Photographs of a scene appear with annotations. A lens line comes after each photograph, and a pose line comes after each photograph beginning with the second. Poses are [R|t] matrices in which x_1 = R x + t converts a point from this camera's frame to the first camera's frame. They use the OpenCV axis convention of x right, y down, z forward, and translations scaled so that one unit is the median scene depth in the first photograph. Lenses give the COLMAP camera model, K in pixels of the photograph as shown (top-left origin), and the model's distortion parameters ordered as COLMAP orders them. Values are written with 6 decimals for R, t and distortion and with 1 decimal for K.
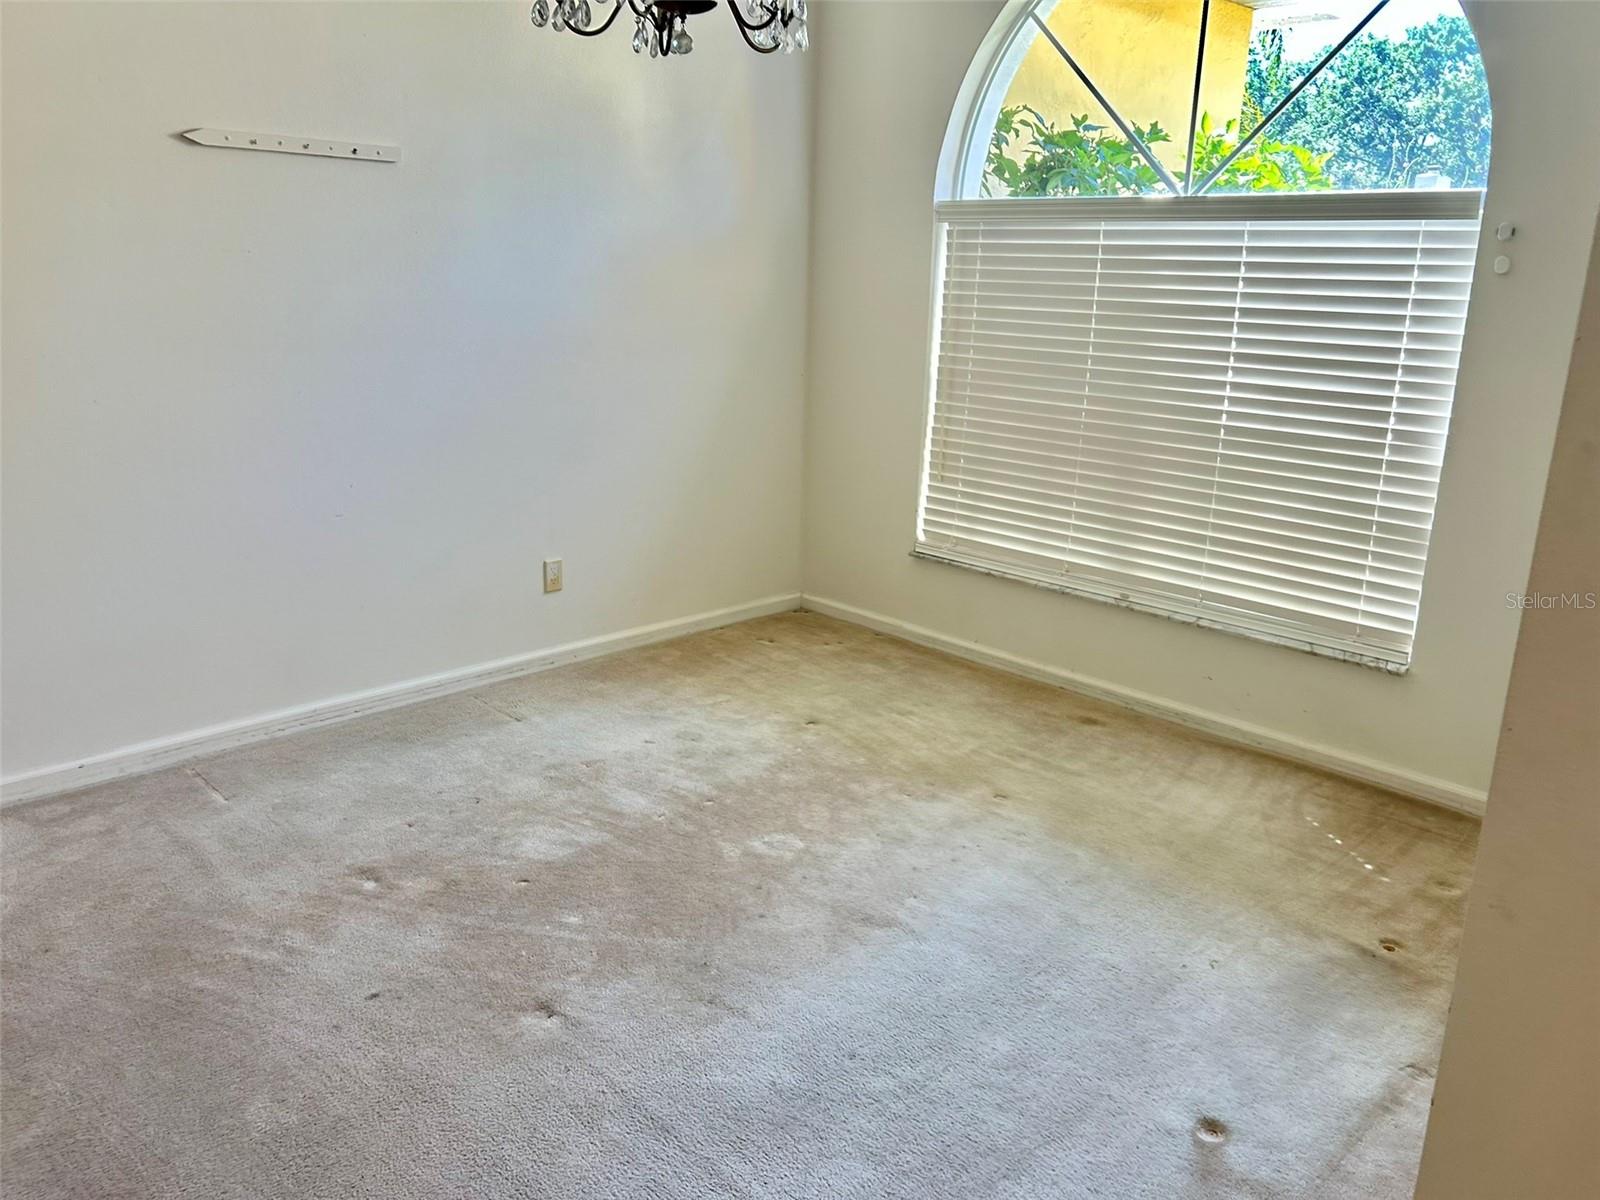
lens RADIAL K [[1207.7, 0, 809.4], [0, 1207.7, 594.0], [0, 0, 1]] dist [0.058117, -0.067463]
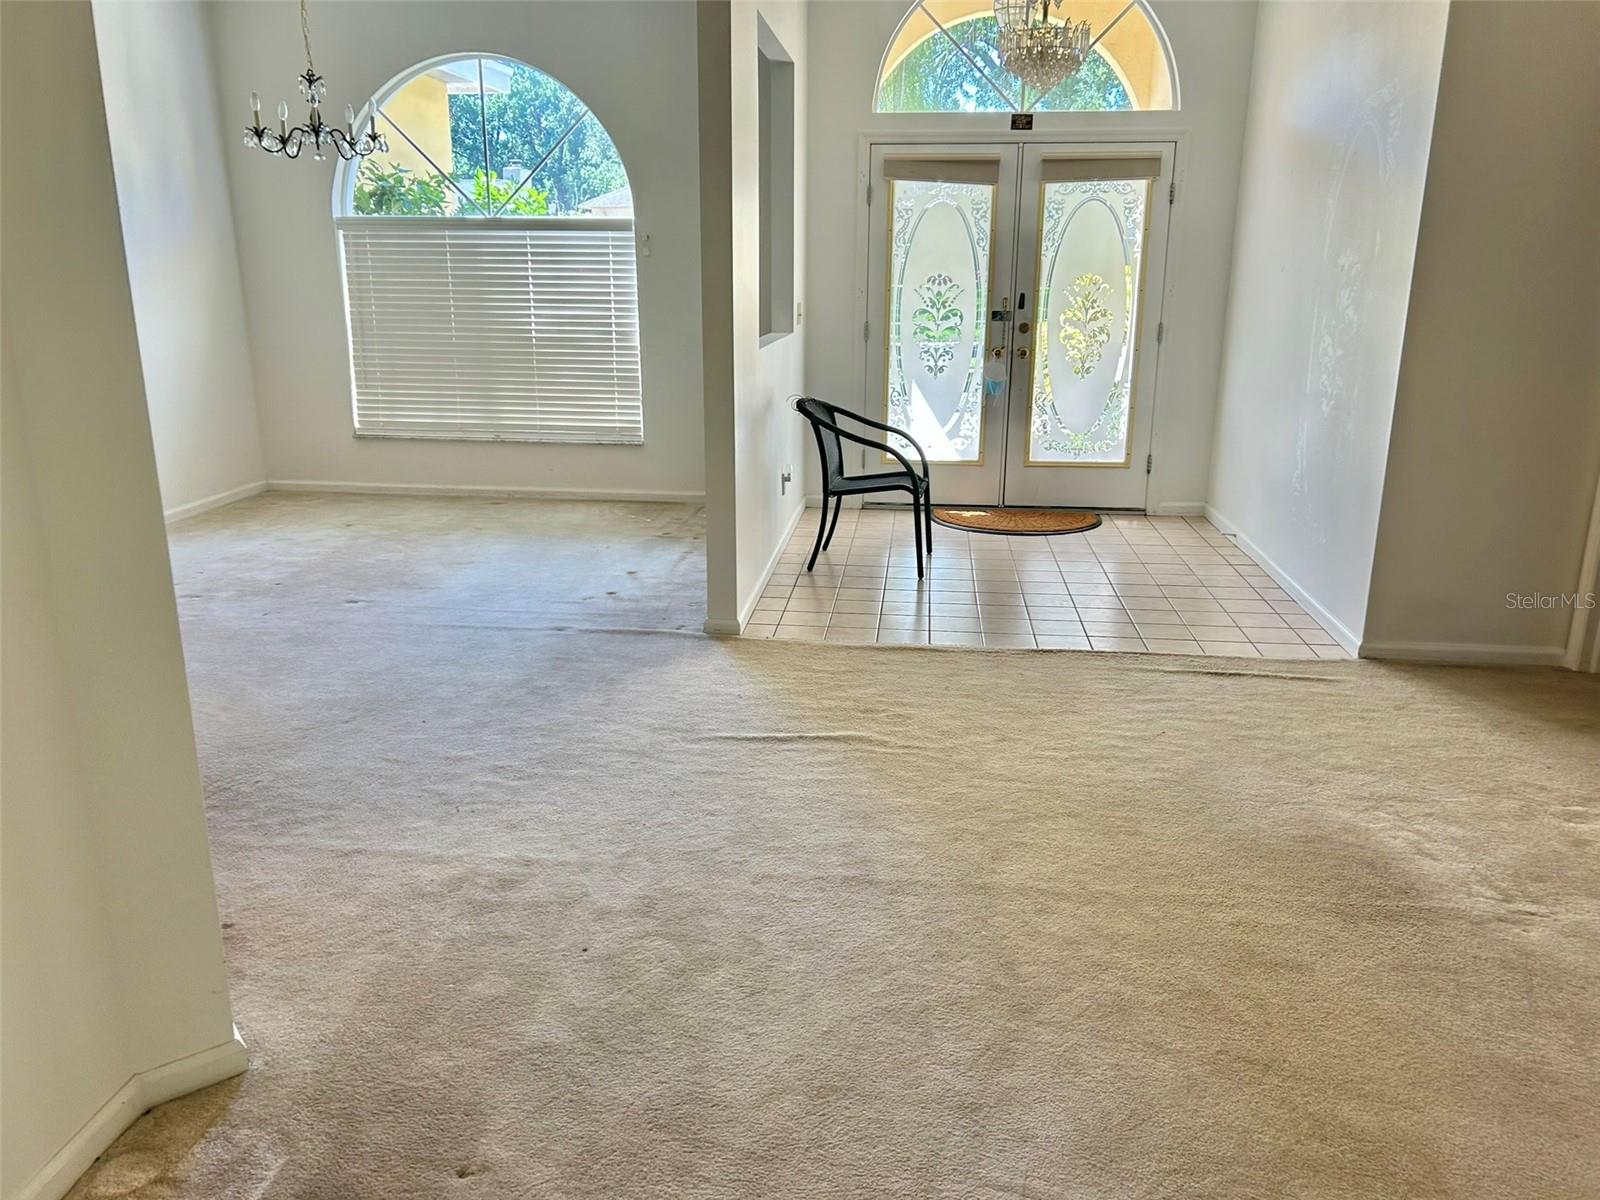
lens RADIAL K [[1207.7, 0, 797.2], [0, 1207.7, 594.2], [0, 0, 1]] dist [0.058117, -0.067463]
pose [[0.781154, -0.191873, 0.594124, -0.505421], [0.183783, 0.980110, 0.074890, 0.176783], [-0.596676, 0.050689, 0.800880, -0.701991]]
